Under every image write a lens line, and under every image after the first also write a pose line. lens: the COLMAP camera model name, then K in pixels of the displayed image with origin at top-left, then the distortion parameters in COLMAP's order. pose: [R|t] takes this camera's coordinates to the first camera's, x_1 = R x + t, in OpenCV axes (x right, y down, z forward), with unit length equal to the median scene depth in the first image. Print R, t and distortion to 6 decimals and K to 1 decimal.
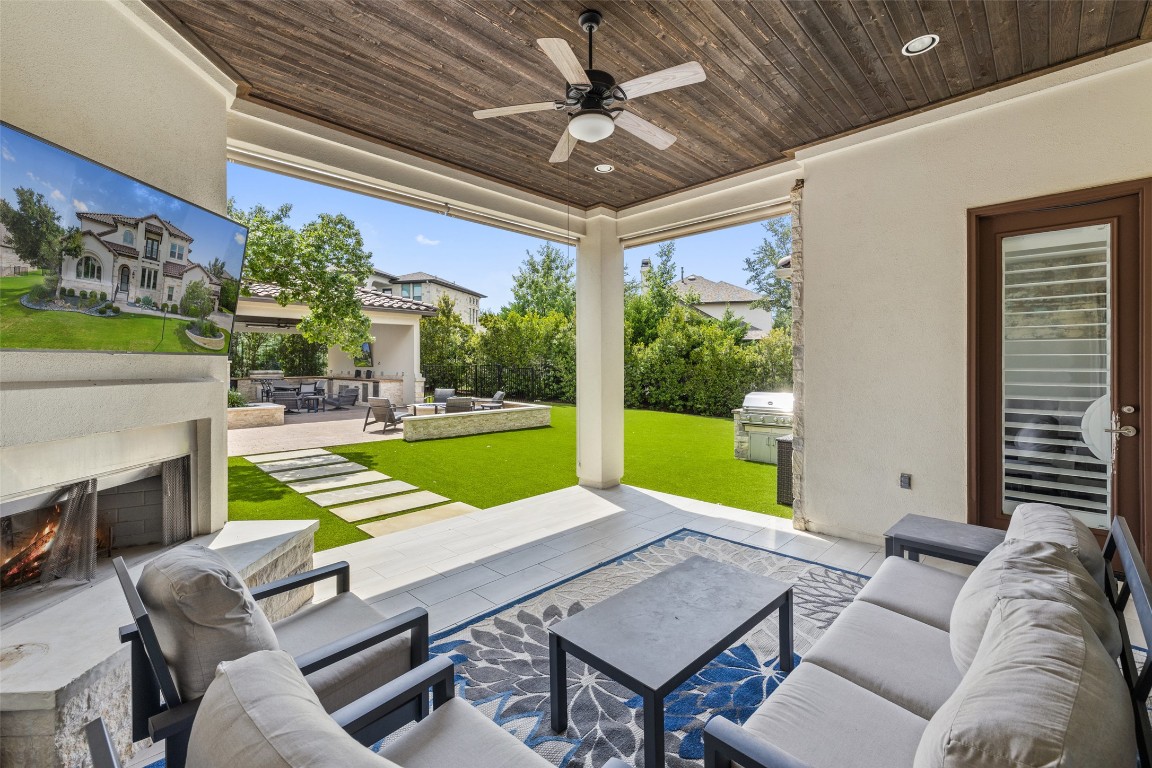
lens RADIAL K [[486.7, 0, 580.1], [0, 486.7, 372.8], [0, 0, 1]] dist [-0.000214, 0.000072]
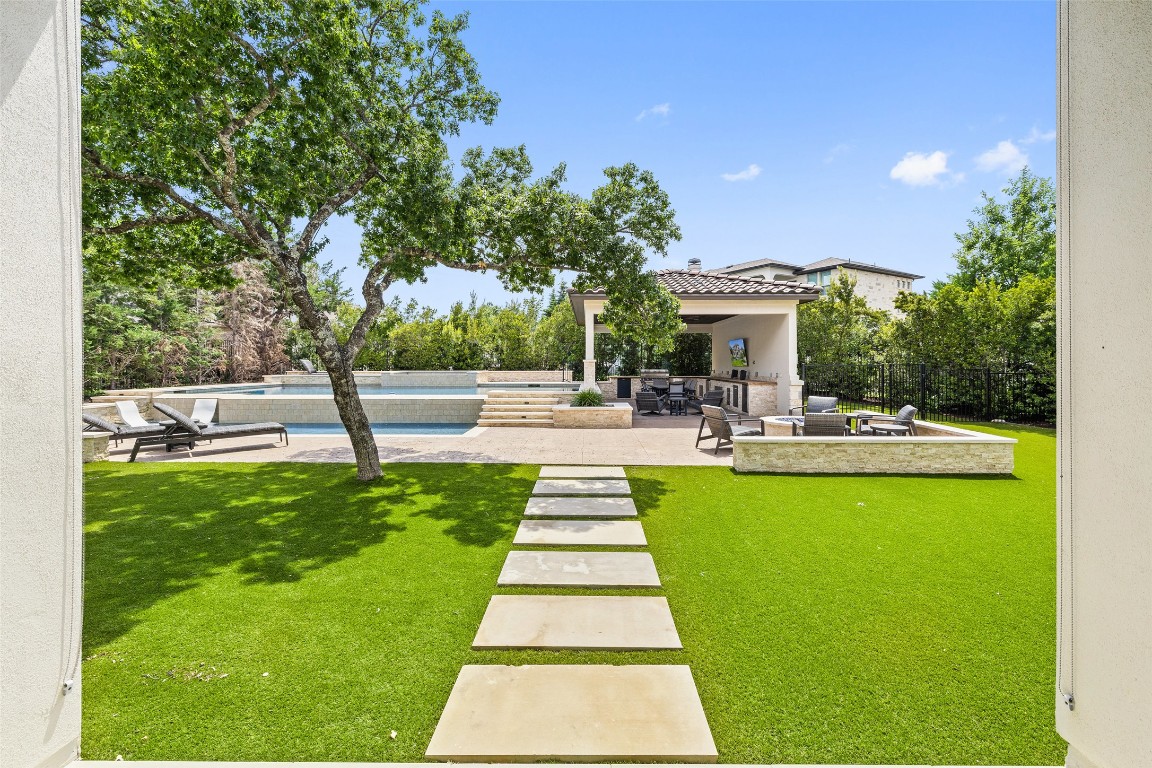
lens RADIAL K [[486.7, 0, 581.8], [0, 486.7, 364.9], [0, 0, 1]] dist [-0.000214, 0.000072]
pose [[0.684276, 0.001390, -0.729222, 0.002916], [-0.012787, 0.999867, -0.010093, -0.001867], [0.729111, 0.016231, 0.684203, 0.171971]]
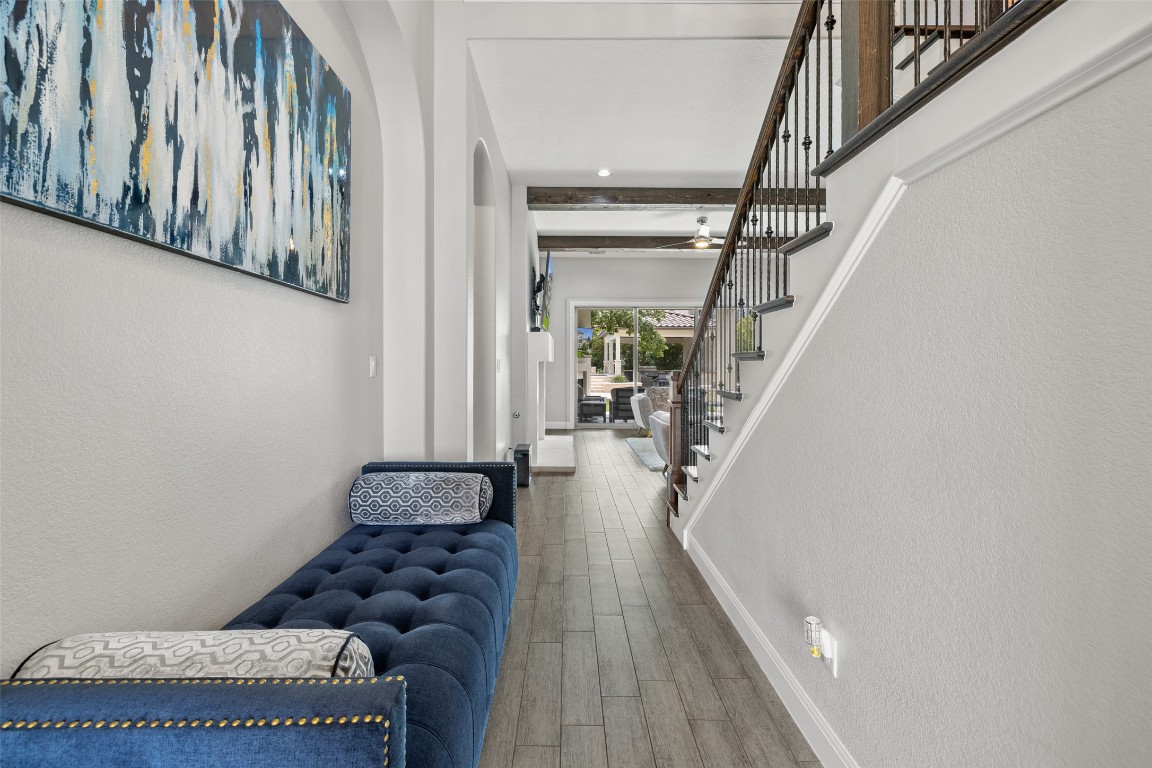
lens RADIAL K [[486.7, 0, 575.8], [0, 486.7, 375.3], [0, 0, 1]] dist [-0.000214, 0.000072]
pose [[0.709405, 0.016762, -0.704602, 0.341996], [-0.012421, 0.999859, 0.011280, 0.011590], [0.704691, 0.000749, 0.709513, -0.334715]]
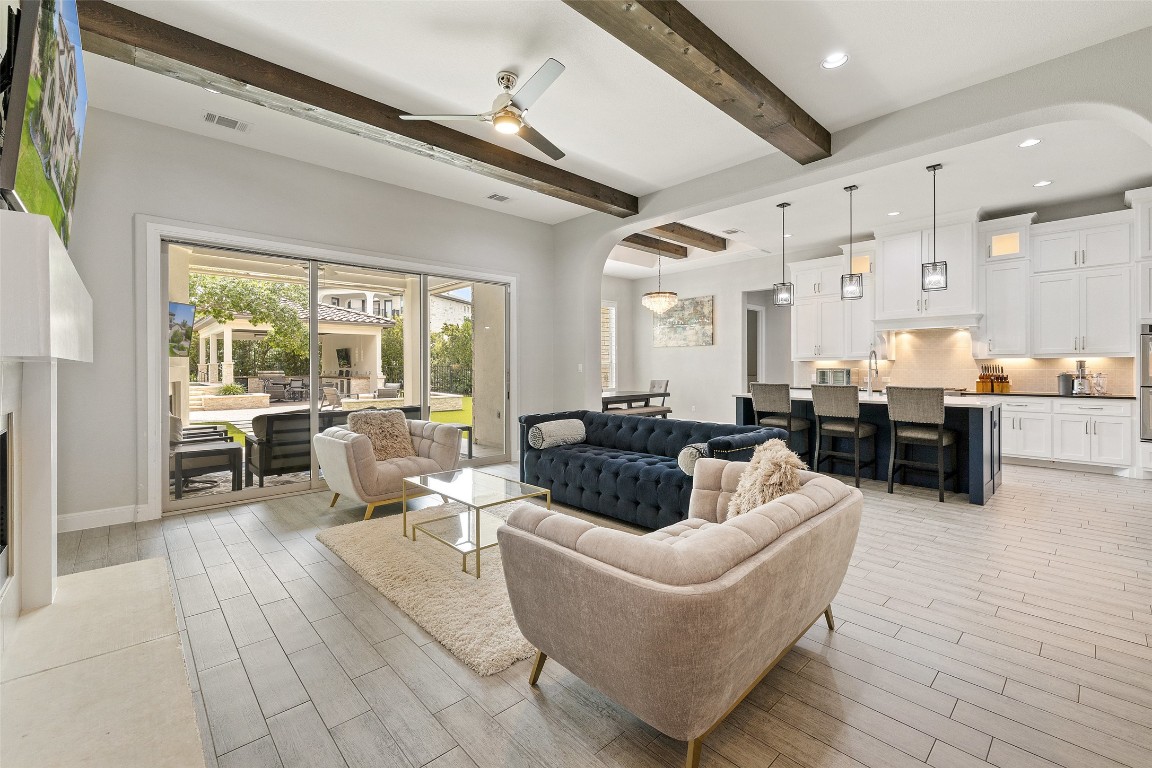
lens RADIAL K [[486.7, 0, 584.1], [0, 486.7, 372.1], [0, 0, 1]] dist [-0.000214, 0.000072]
pose [[0.999056, -0.002634, -0.043359, 0.209121], [0.002325, 0.999972, -0.007162, 0.009537], [0.043376, 0.007054, 0.999034, -0.210763]]
